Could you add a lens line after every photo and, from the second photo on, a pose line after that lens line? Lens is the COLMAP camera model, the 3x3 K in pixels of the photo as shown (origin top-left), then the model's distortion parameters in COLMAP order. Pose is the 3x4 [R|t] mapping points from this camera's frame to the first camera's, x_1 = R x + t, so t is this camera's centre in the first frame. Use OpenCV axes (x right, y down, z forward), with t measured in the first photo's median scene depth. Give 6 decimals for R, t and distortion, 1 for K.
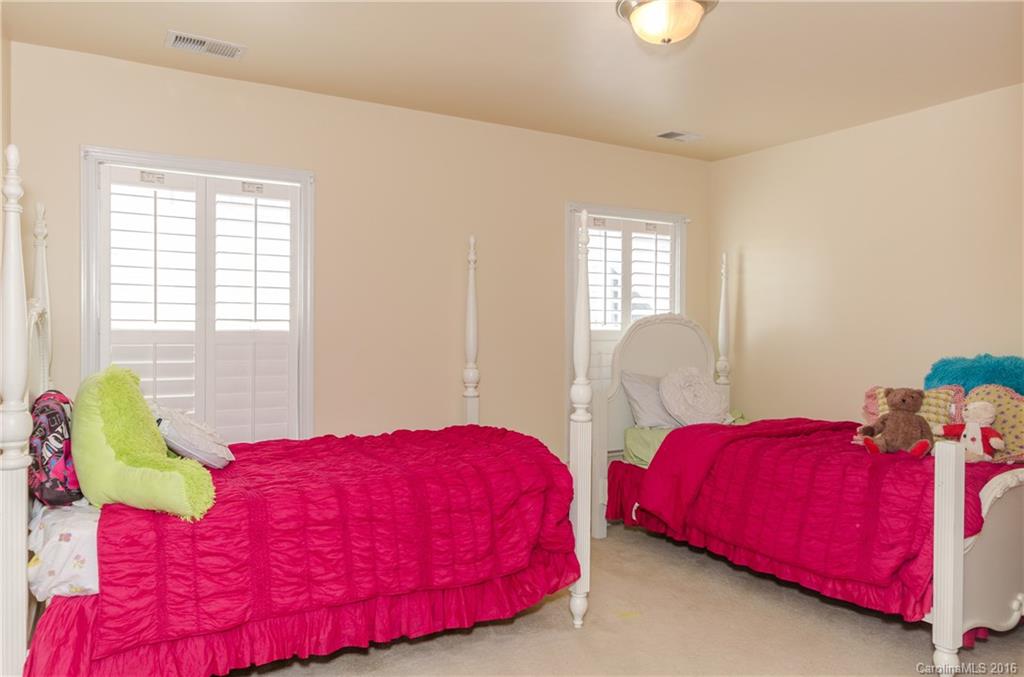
lens RADIAL K [[682.4, 0, 512.0], [0, 682.4, 338.5], [0, 0, 1]] dist [0.003553, 0.002086]
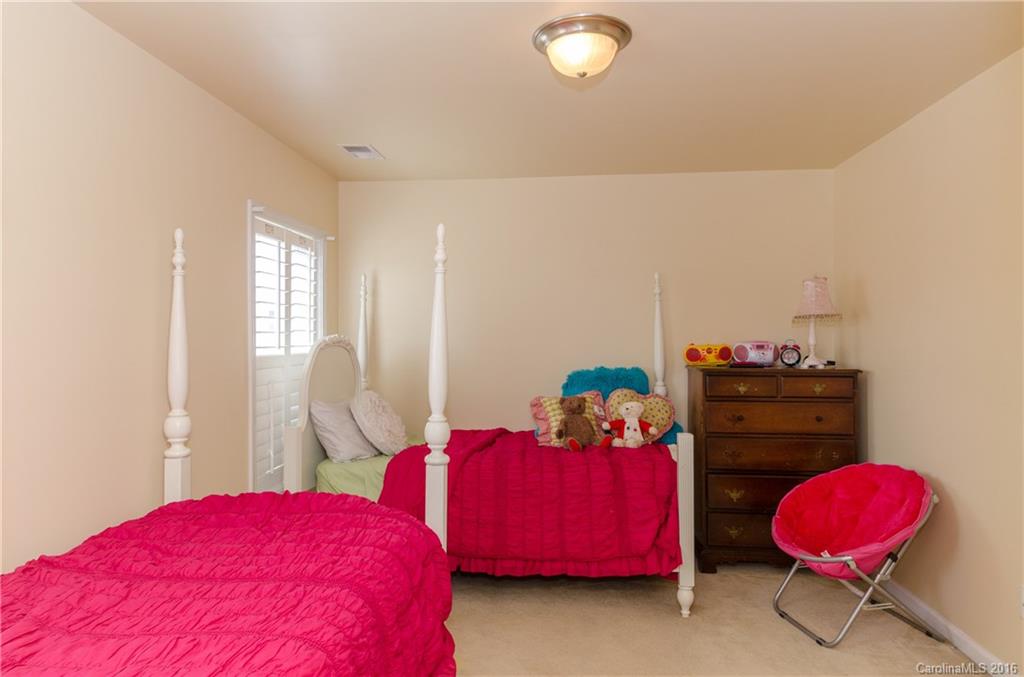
lens RADIAL K [[624.5, 0, 512.0], [0, 624.5, 338.5], [0, 0, 1]] dist [0.026187, 0.000154]
pose [[0.610836, -0.008253, 0.791714, -0.390598], [0.020665, 0.999771, -0.005522, -0.028650], [-0.791487, 0.019734, 0.610867, 0.352757]]
